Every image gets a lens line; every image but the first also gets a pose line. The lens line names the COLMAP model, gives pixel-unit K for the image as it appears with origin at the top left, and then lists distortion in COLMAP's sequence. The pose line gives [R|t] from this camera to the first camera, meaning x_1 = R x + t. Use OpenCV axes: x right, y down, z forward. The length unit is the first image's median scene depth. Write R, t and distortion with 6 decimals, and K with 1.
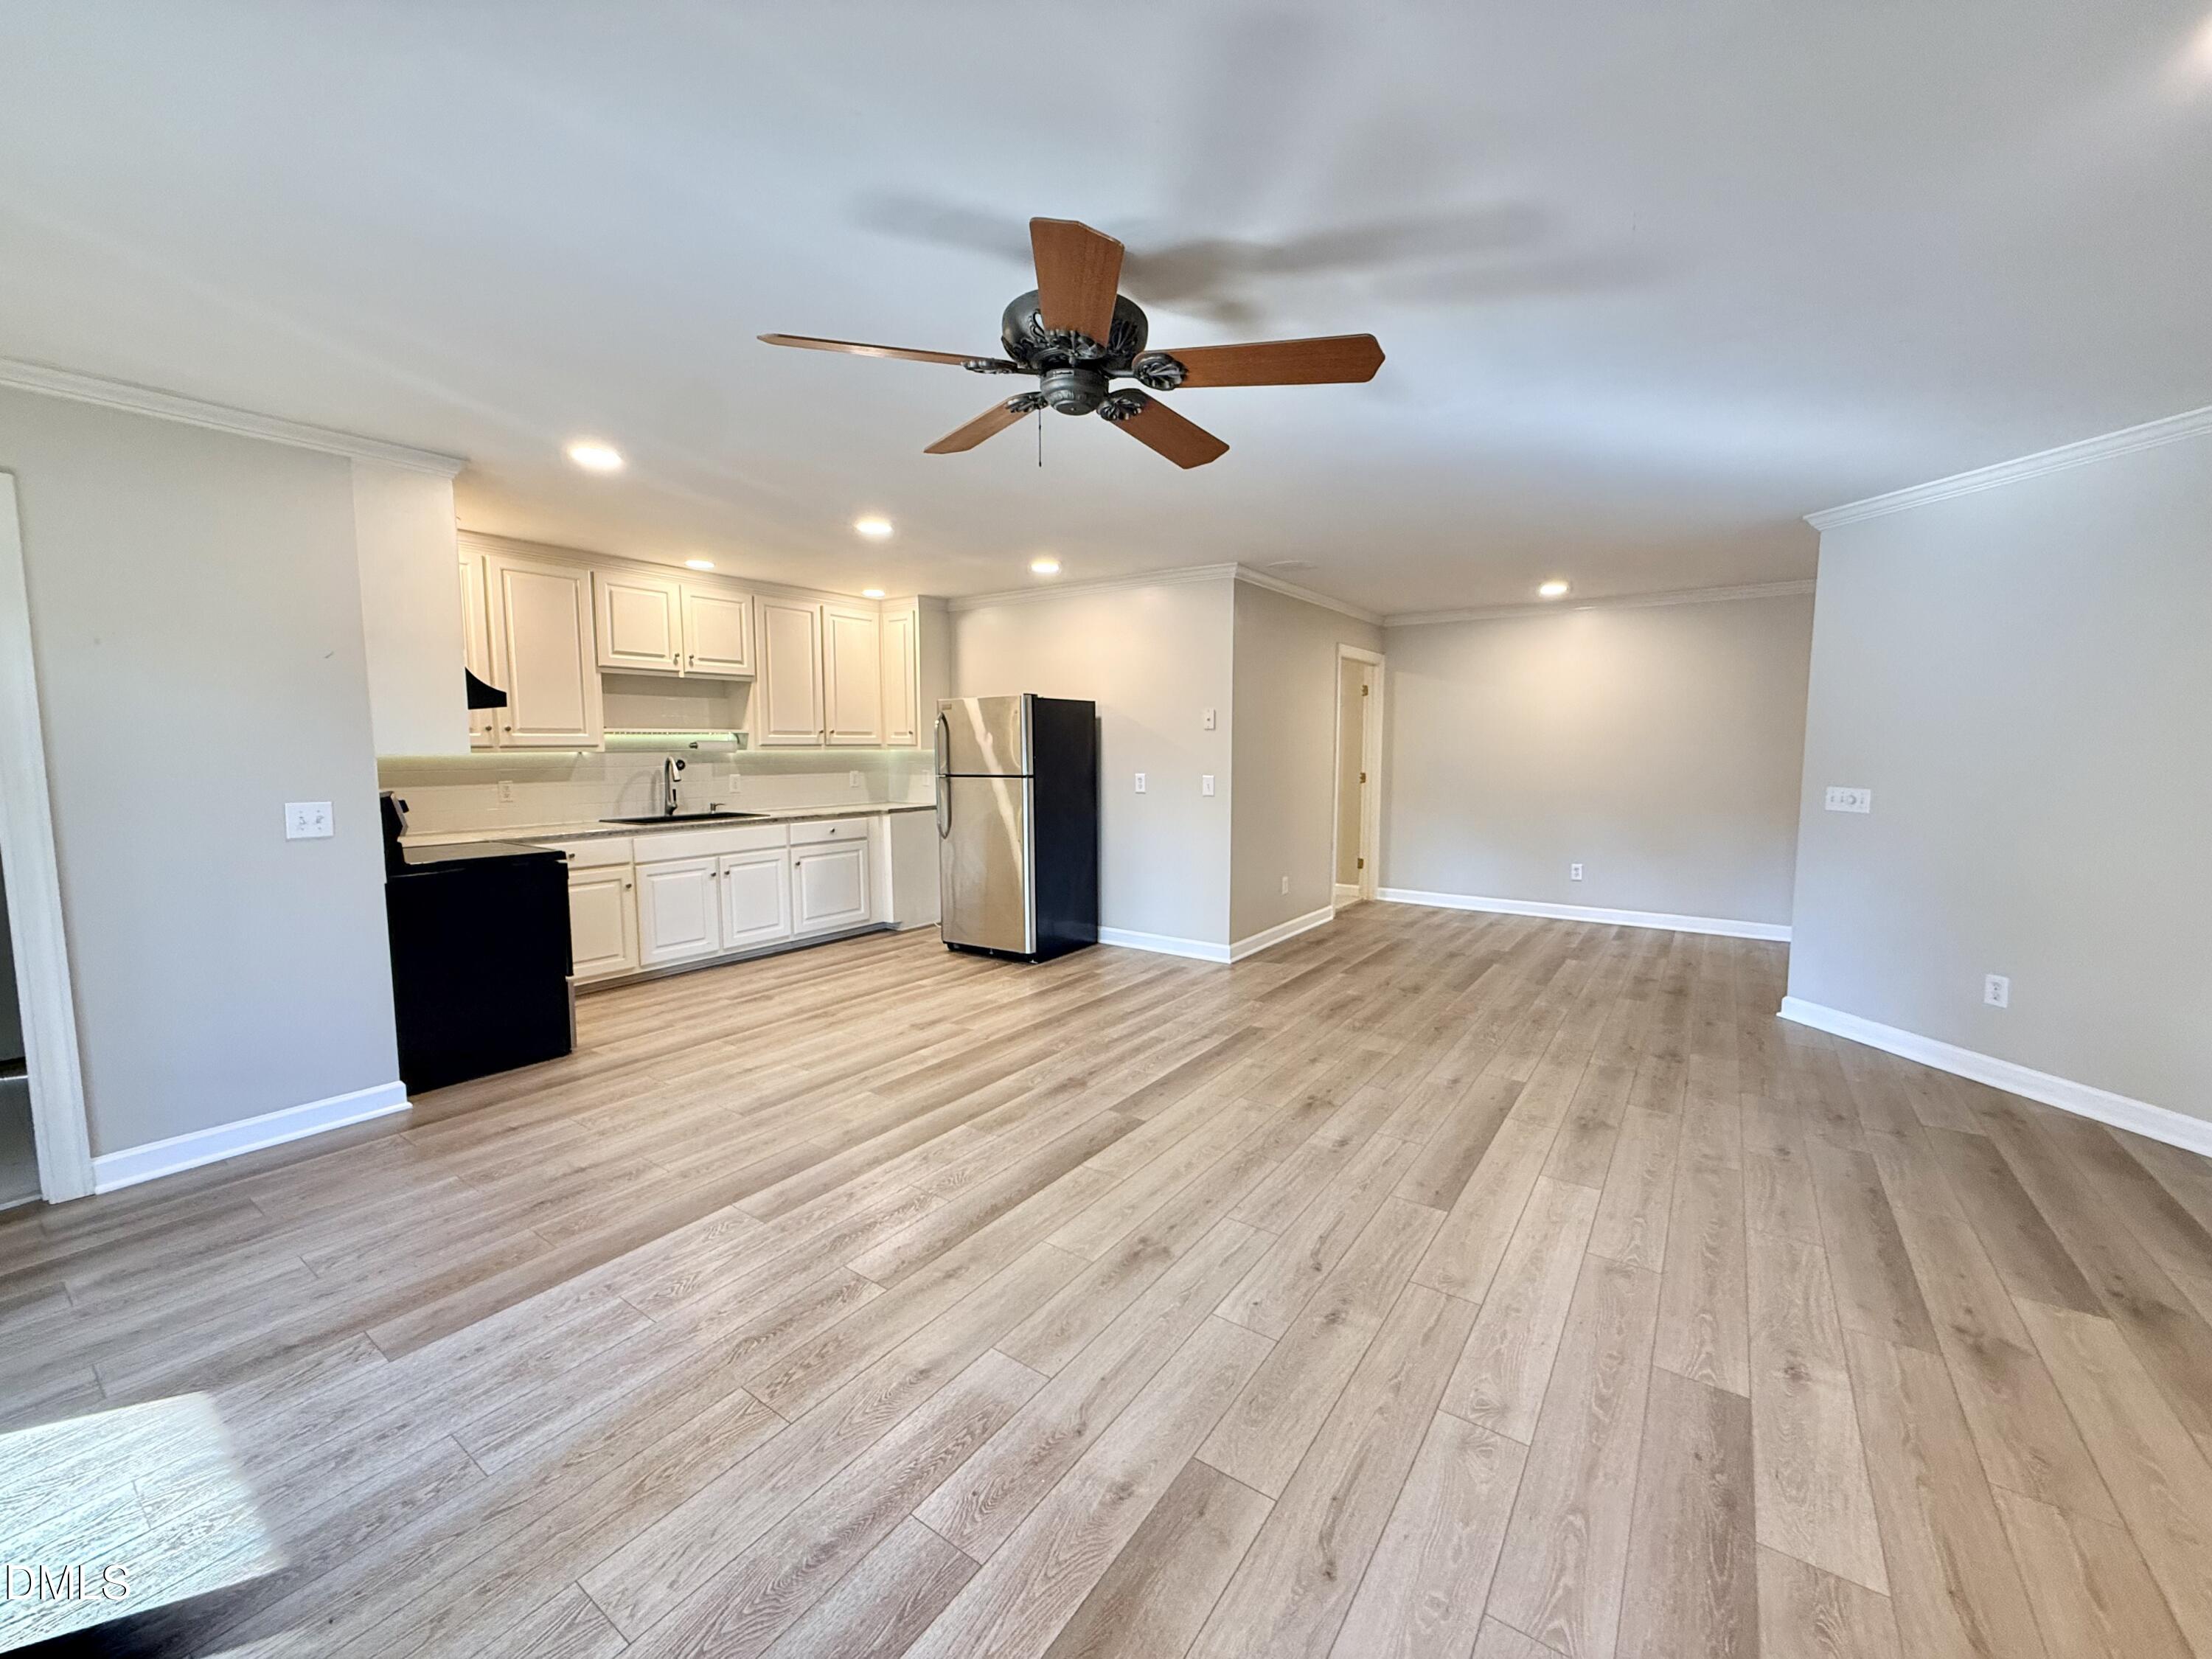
lens RADIAL K [[878.4, 0, 1101.1], [0, 878.4, 829.7], [0, 0, 1]] dist [-0.000832, 0.000150]
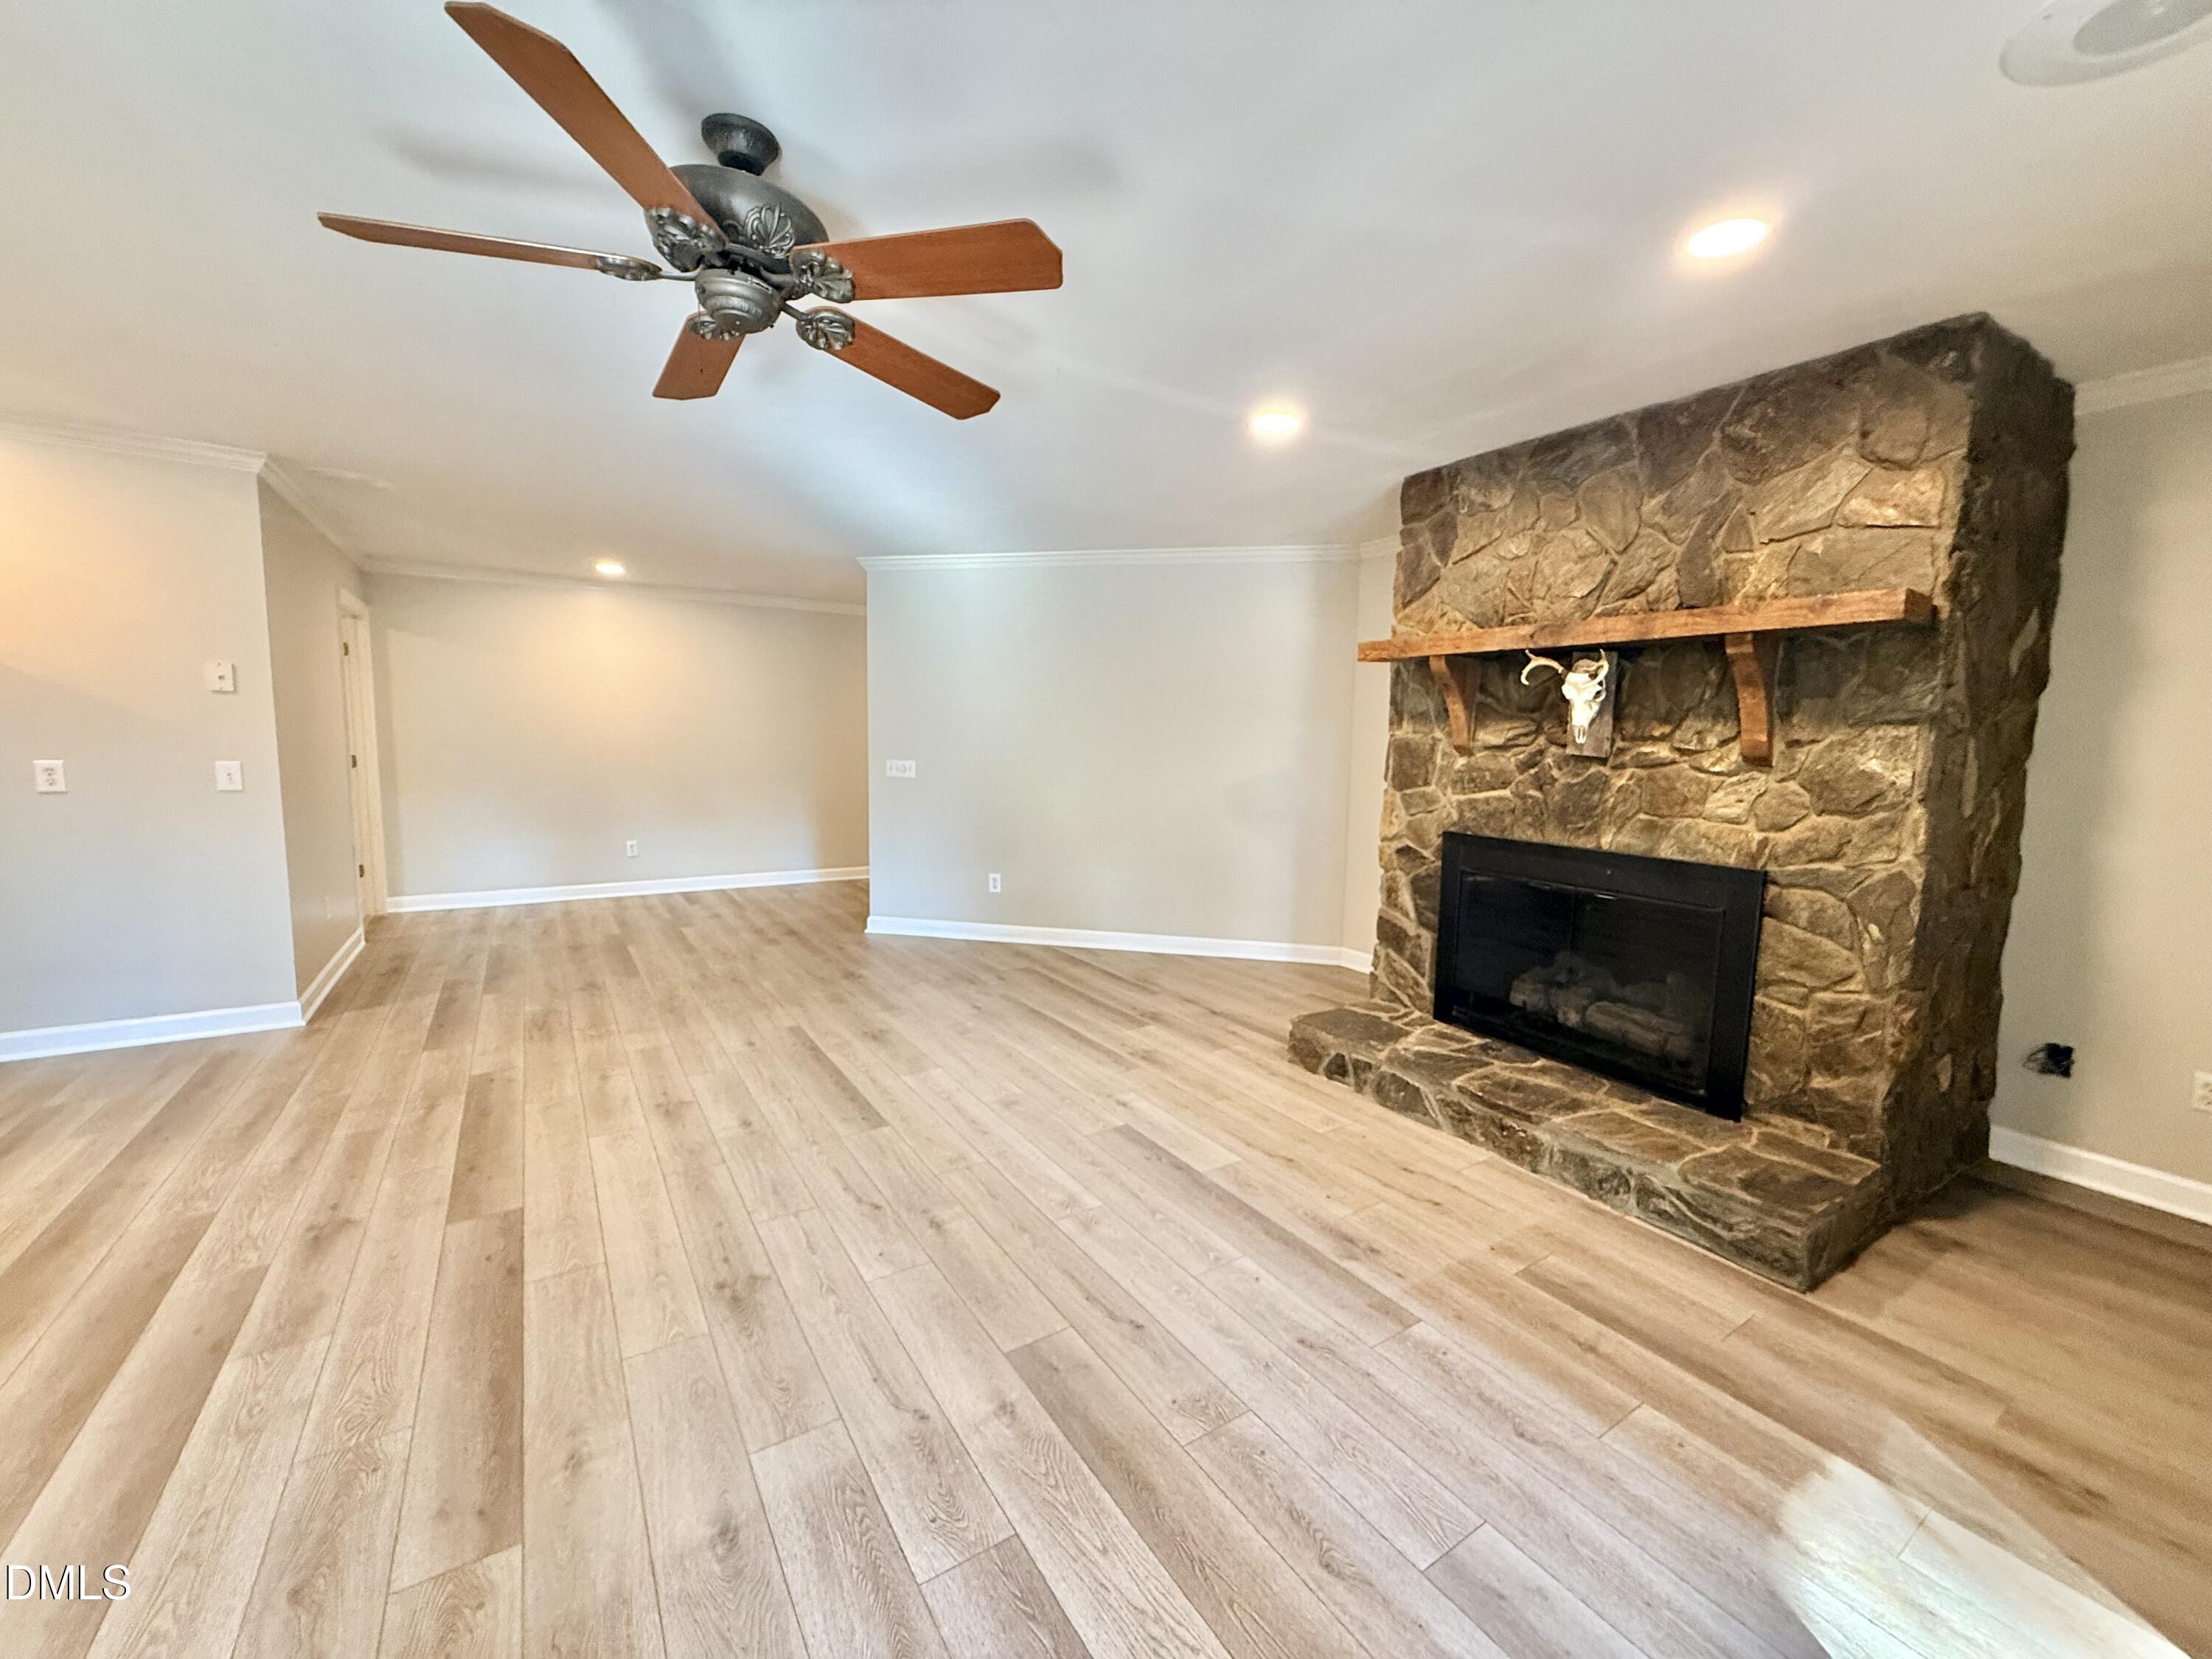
lens RADIAL K [[879.8, 0, 1100.5], [0, 879.8, 829.5], [0, 0, 1]] dist [-0.000646, -0.000314]
pose [[0.370684, -0.091226, 0.924268, -0.364577], [0.070384, 0.995062, 0.069986, -0.013571], [-0.926088, 0.039111, 0.375275, 0.187609]]
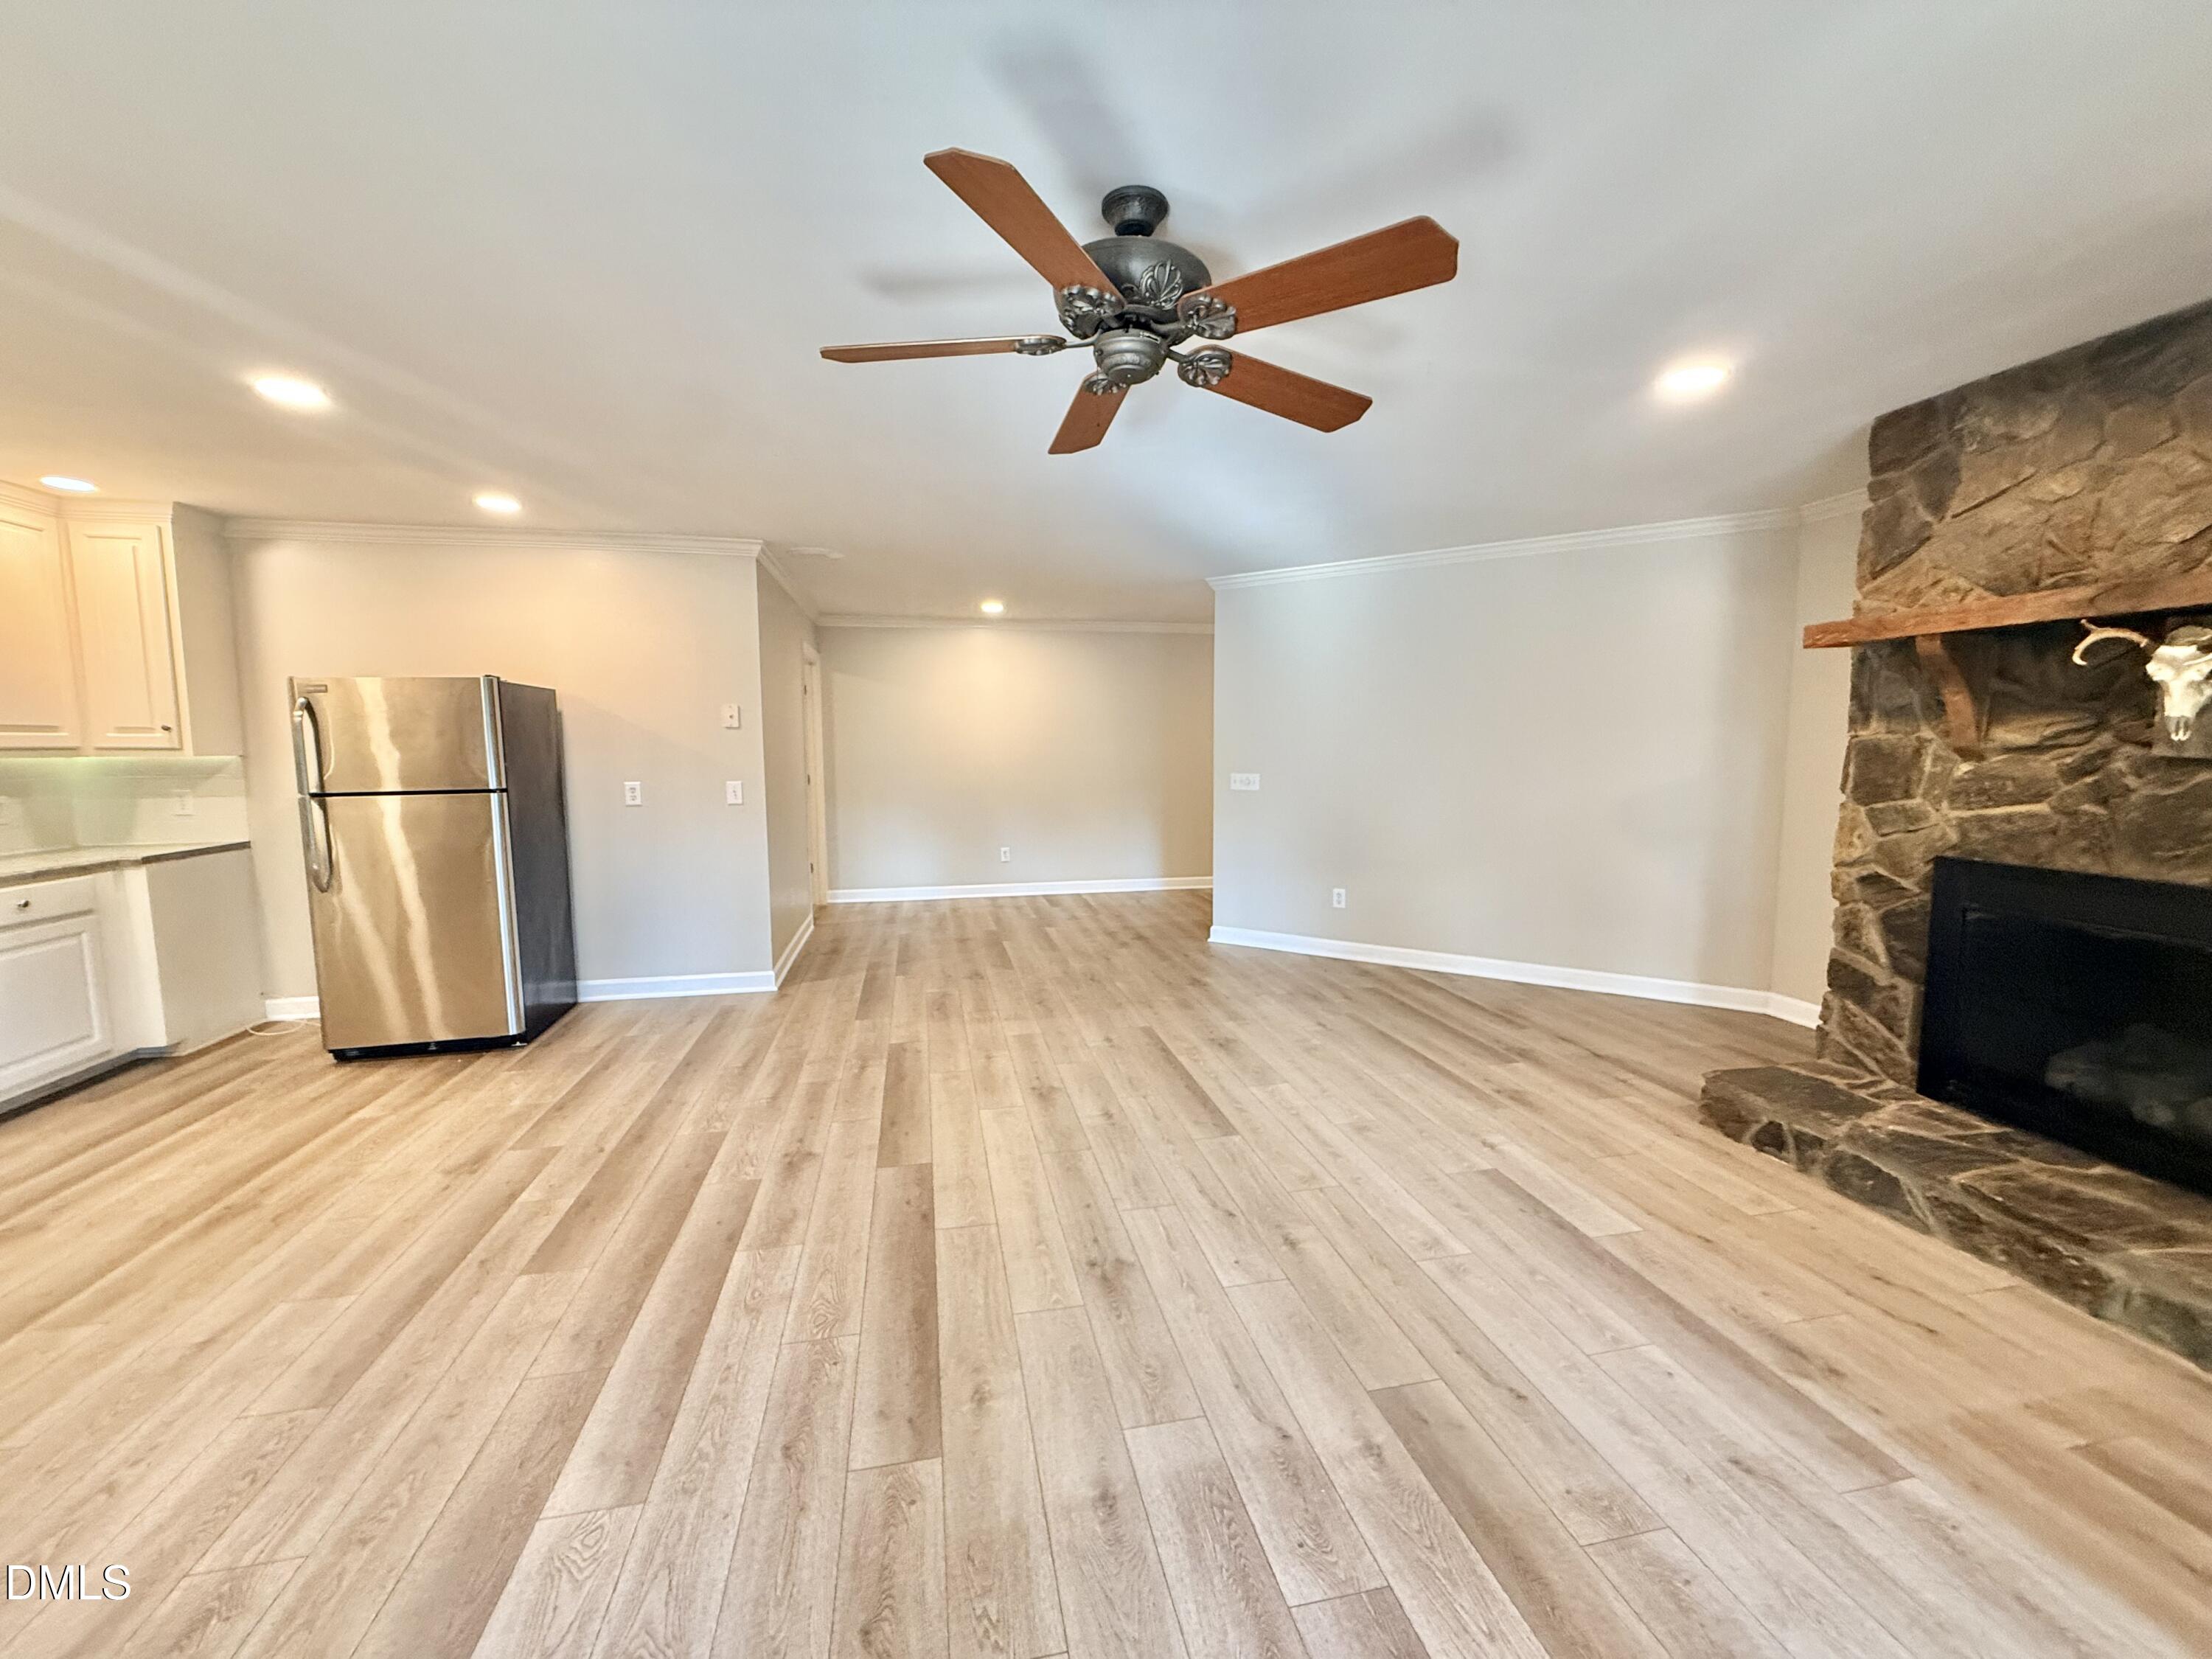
lens RADIAL K [[878.4, 0, 1101.1], [0, 878.4, 829.7], [0, 0, 1]] dist [-0.000832, 0.000150]
pose [[0.682470, -0.074048, 0.727154, -0.376397], [0.075765, 0.996663, 0.030383, -0.018056], [-0.726977, 0.034358, 0.685802, 0.203144]]
